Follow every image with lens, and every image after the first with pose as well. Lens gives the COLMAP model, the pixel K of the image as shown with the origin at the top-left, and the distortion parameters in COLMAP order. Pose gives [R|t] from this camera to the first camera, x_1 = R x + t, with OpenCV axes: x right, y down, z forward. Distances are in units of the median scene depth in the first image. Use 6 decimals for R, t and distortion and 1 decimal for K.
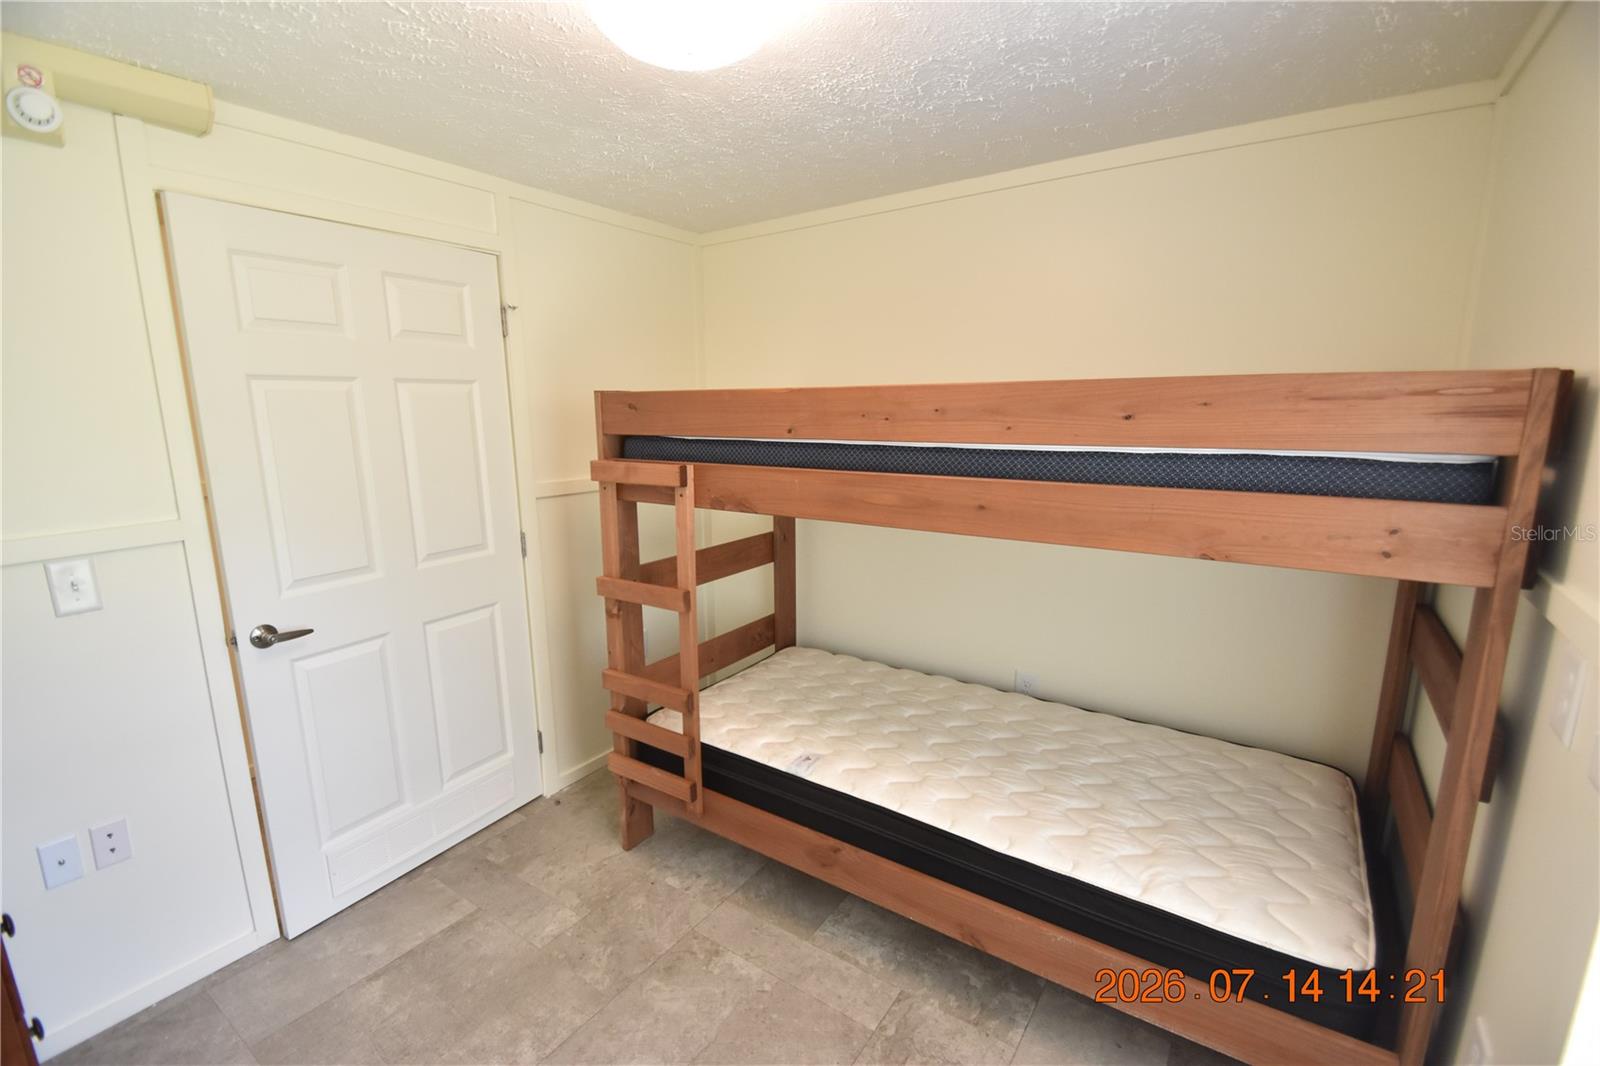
lens RADIAL K [[699.5, 0, 792.5], [0, 699.5, 542.6], [0, 0, 1]] dist [0.015466, -0.018131]
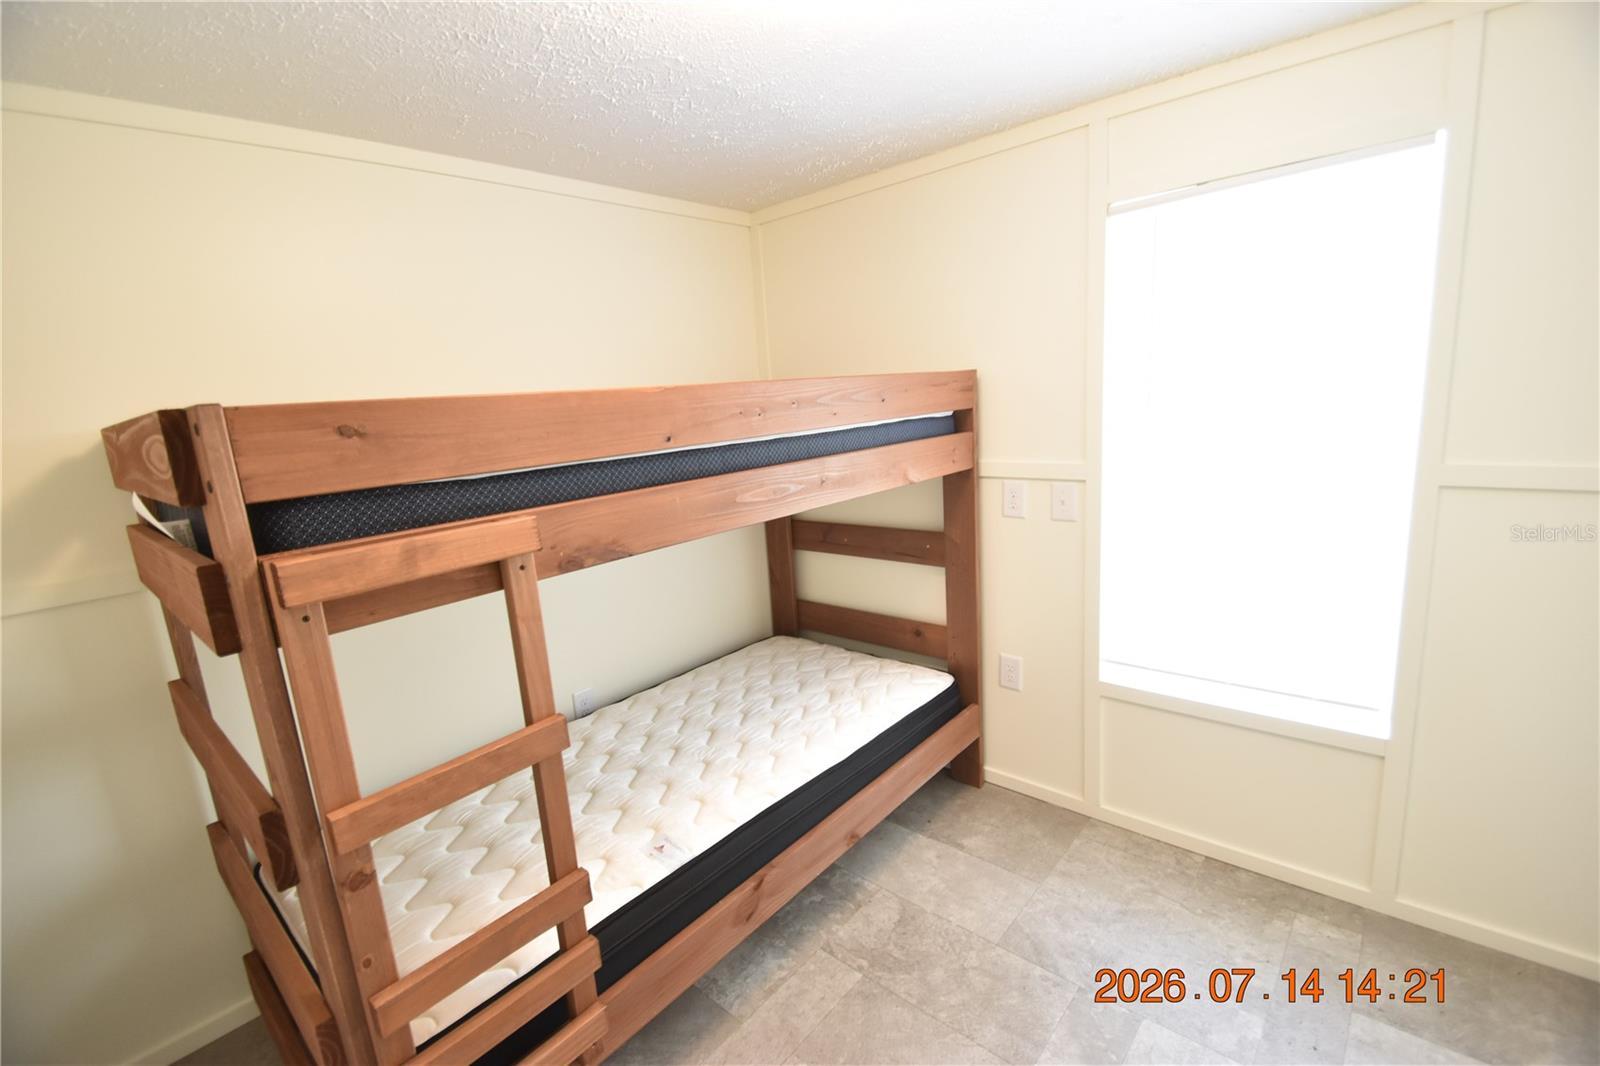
lens RADIAL K [[695.1, 0, 792.9], [0, 695.1, 542.3], [0, 0, 1]] dist [0.011325, -0.016681]
pose [[0.118849, -0.201587, 0.972233, -0.745469], [0.267549, 0.949457, 0.164159, -0.130736], [-0.956186, 0.240610, 0.166776, 0.708447]]
